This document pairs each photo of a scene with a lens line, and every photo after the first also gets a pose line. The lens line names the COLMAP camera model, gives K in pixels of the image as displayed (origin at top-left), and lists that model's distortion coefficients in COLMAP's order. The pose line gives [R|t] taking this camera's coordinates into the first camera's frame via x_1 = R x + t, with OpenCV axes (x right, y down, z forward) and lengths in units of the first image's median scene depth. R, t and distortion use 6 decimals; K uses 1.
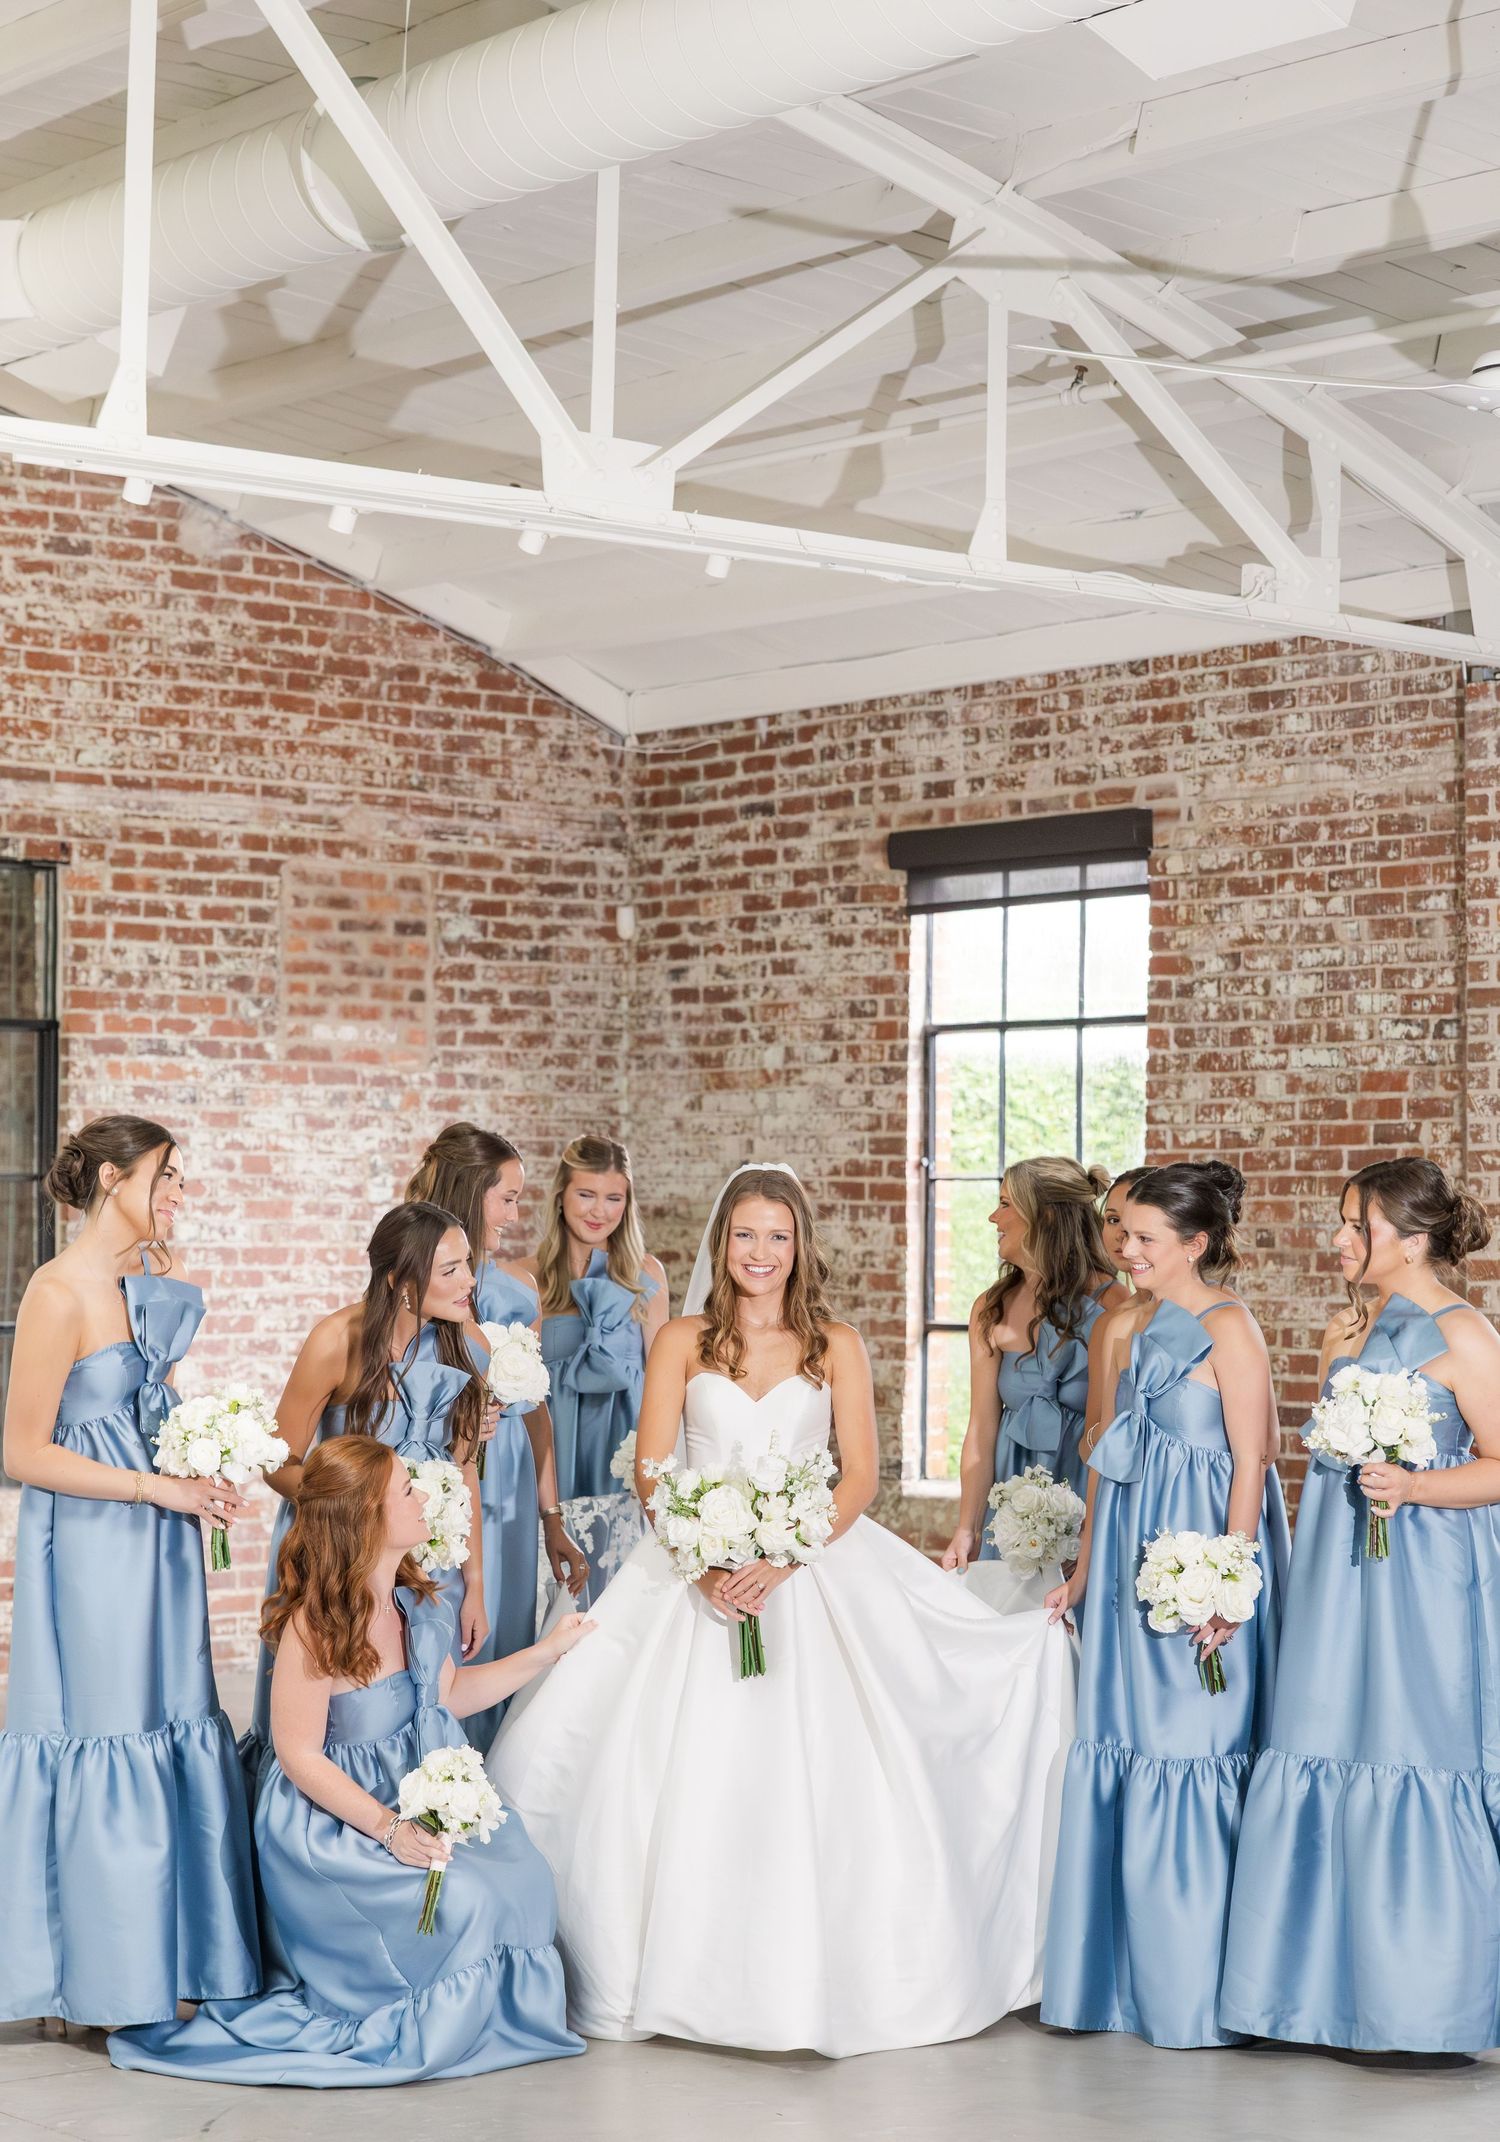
lens RADIAL K [[4320.5, 0, 750.0], [0, 4320.5, 1255.4], [0, 0, 1]] dist [-0.111757, 0.185574]
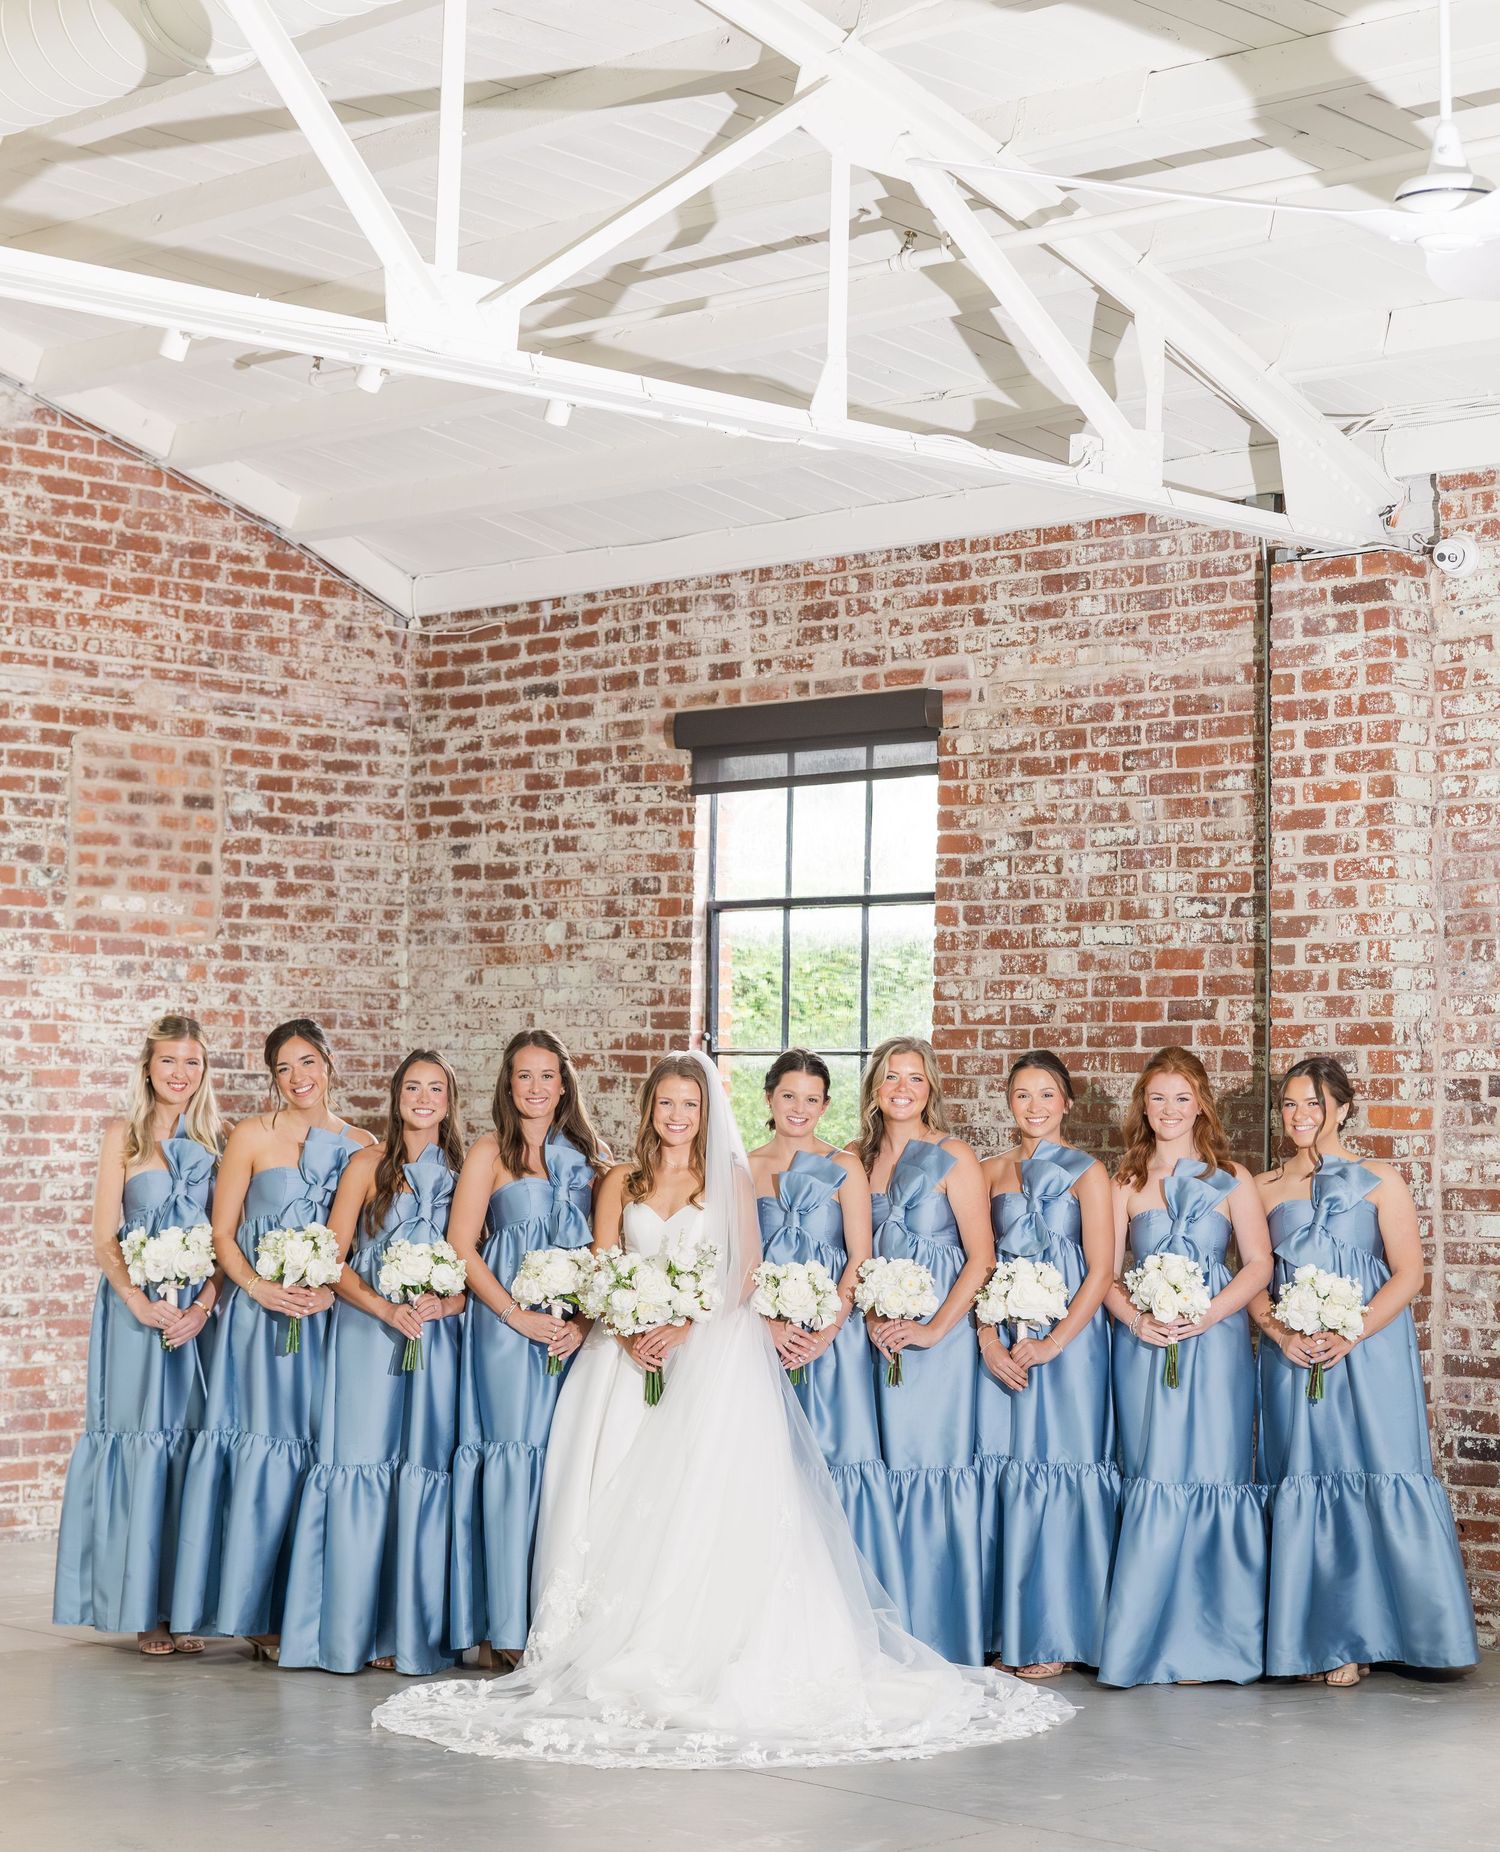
lens RADIAL K [[3715.8, 0, 720.1], [0, 3715.8, 1006.4], [0, 0, 1]] dist [-0.072913, 0.132015]
pose [[0.996770, 0.008861, 0.079819, -0.026119], [-0.006321, 0.999467, -0.032017, -0.000625], [-0.080060, 0.031409, 0.996295, 0.125076]]
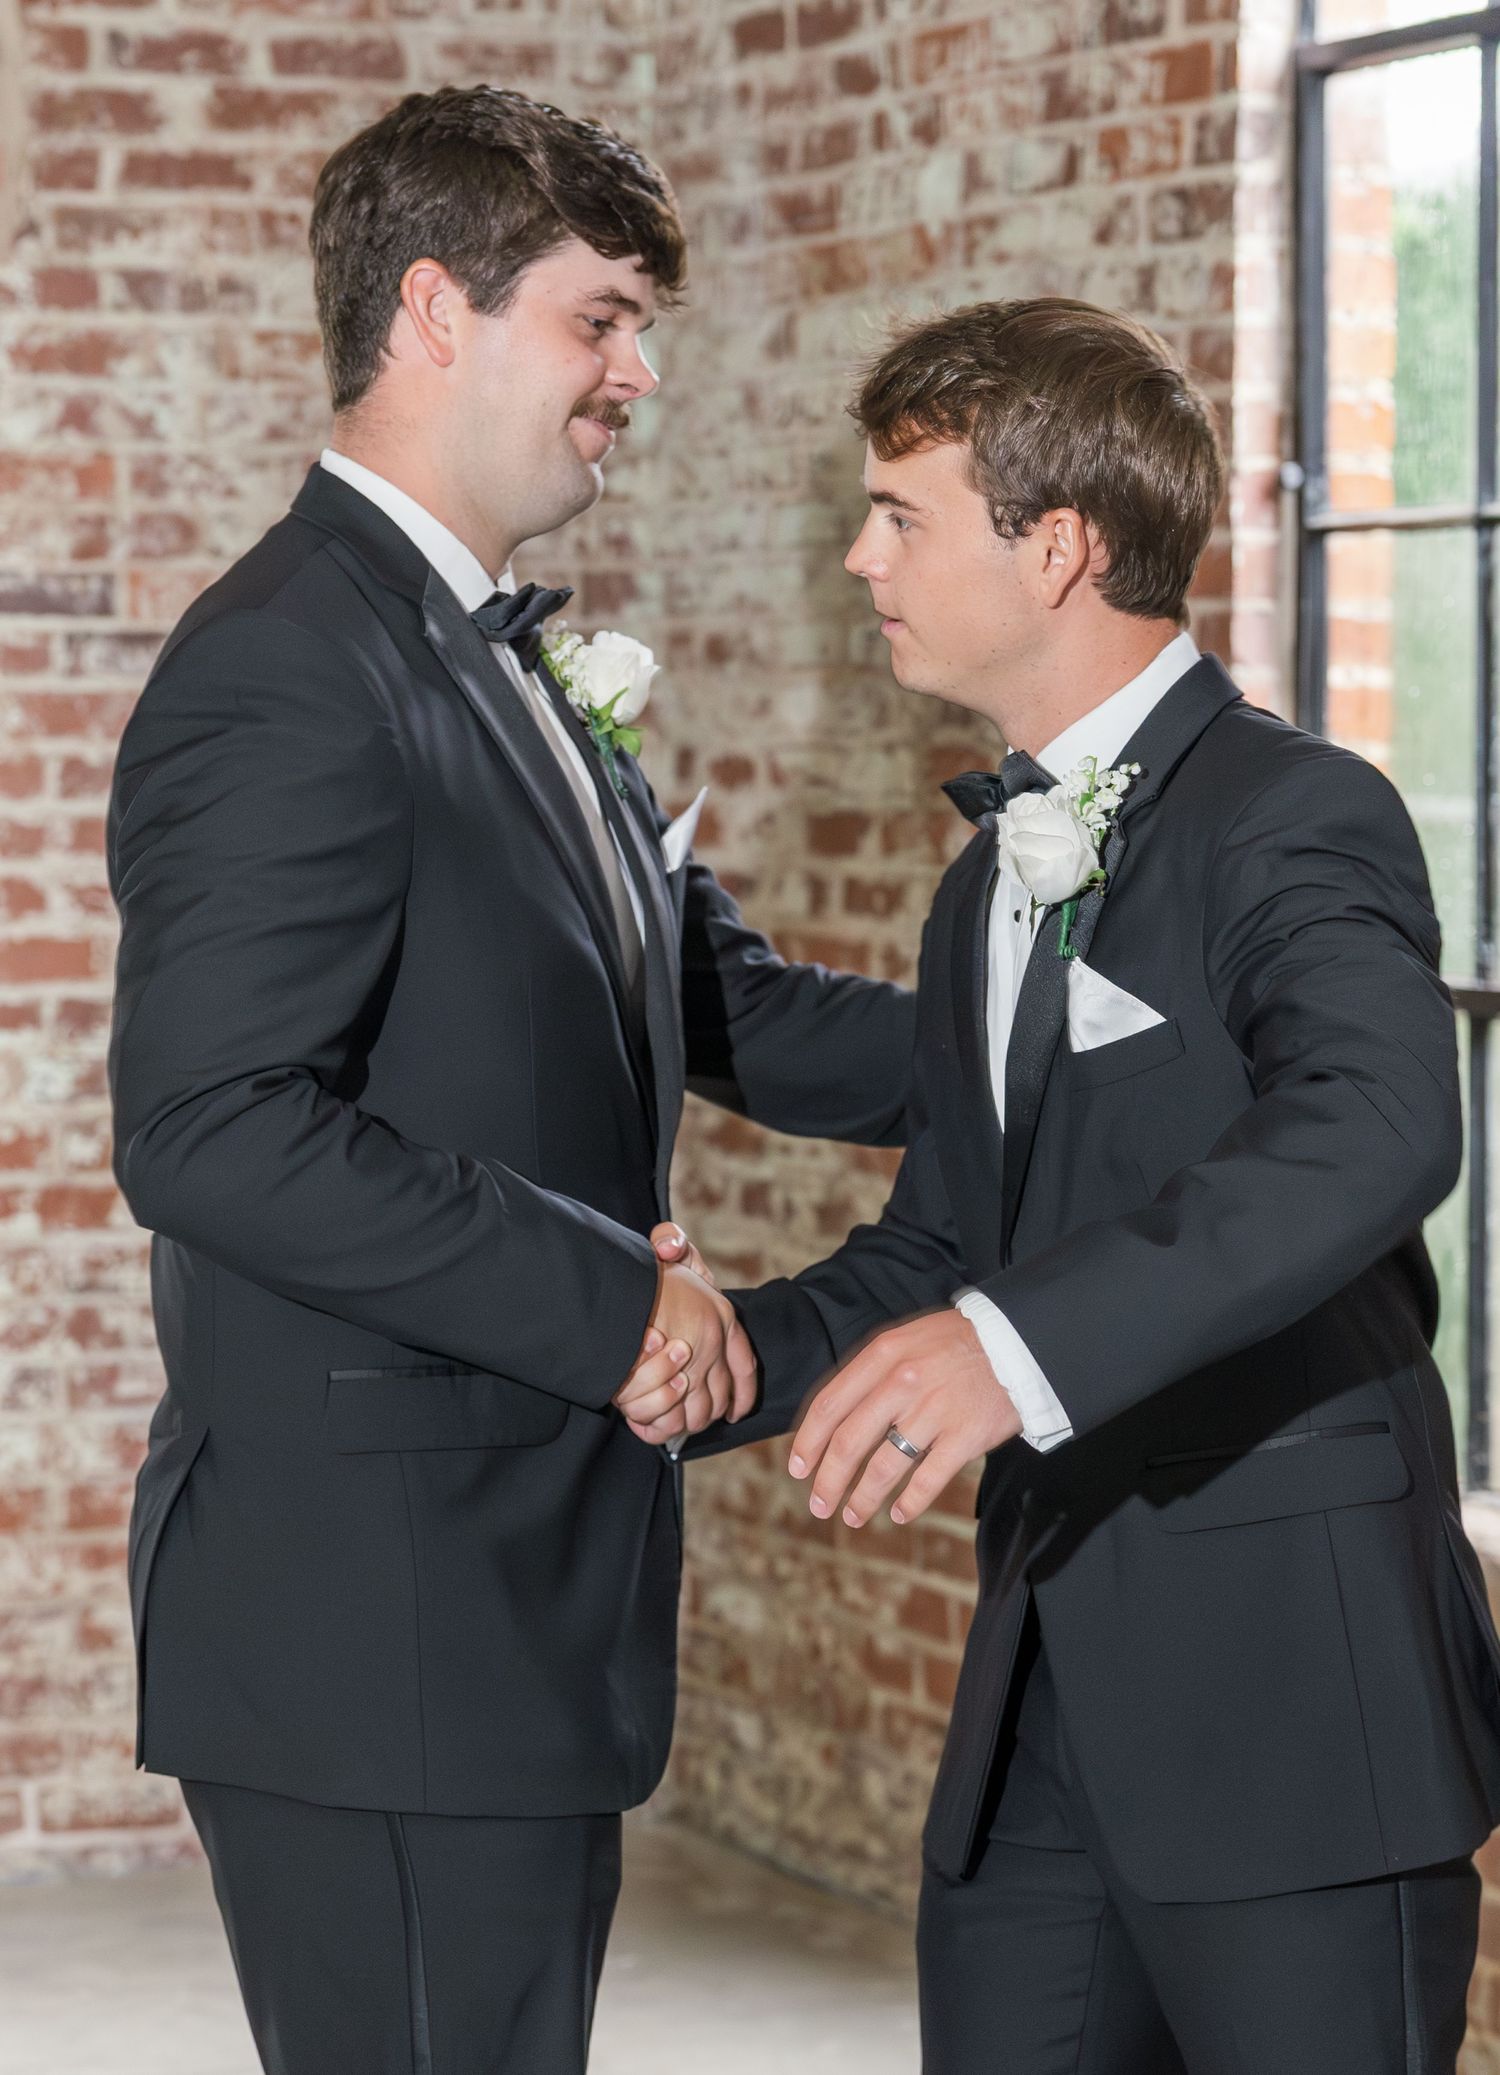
lens RADIAL K [[5501.1, 0, 654.0], [0, 5501.1, 1251.9], [0, 0, 1]] dist [-0.044884, -0.127785]
pose [[0.958197, 0.017757, -0.285558, 0.111555], [0.008153, 0.995972, 0.089294, -0.000925], [0.285994, -0.087889, 0.954192, 0.582411]]
